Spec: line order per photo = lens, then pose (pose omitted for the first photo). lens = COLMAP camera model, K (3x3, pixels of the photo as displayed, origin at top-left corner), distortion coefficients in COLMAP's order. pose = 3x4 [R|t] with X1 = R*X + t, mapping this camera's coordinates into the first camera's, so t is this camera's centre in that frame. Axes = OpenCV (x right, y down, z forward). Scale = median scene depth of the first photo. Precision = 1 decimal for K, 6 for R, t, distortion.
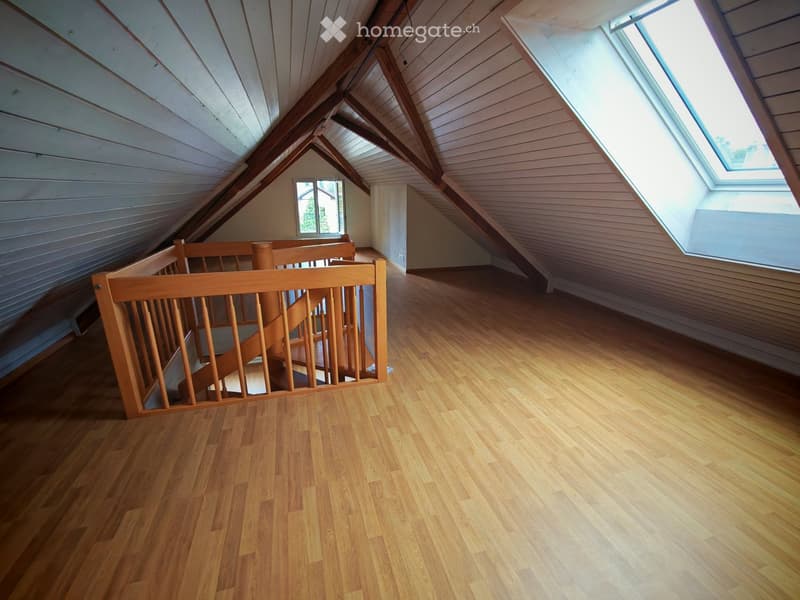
lens RADIAL K [[366.7, 0, 398.5], [0, 366.7, 297.7], [0, 0, 1]] dist [-0.001979, -0.000118]
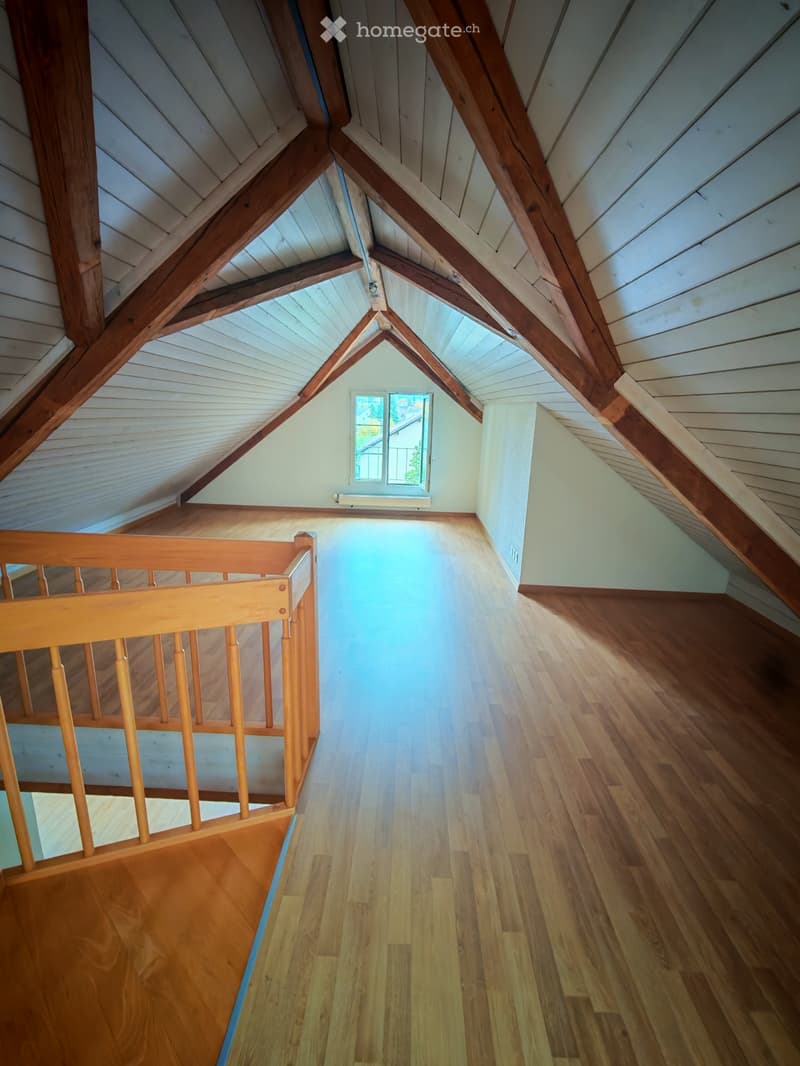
lens RADIAL K [[488.6, 0, 405.9], [0, 488.6, 536.9], [0, 0, 1]] dist [-0.001979, -0.000118]
pose [[0.956877, 0.092754, -0.275289, 0.055552], [-0.100816, 0.994788, -0.015247, -0.129422], [0.272440, 0.042343, 0.961241, 0.416576]]
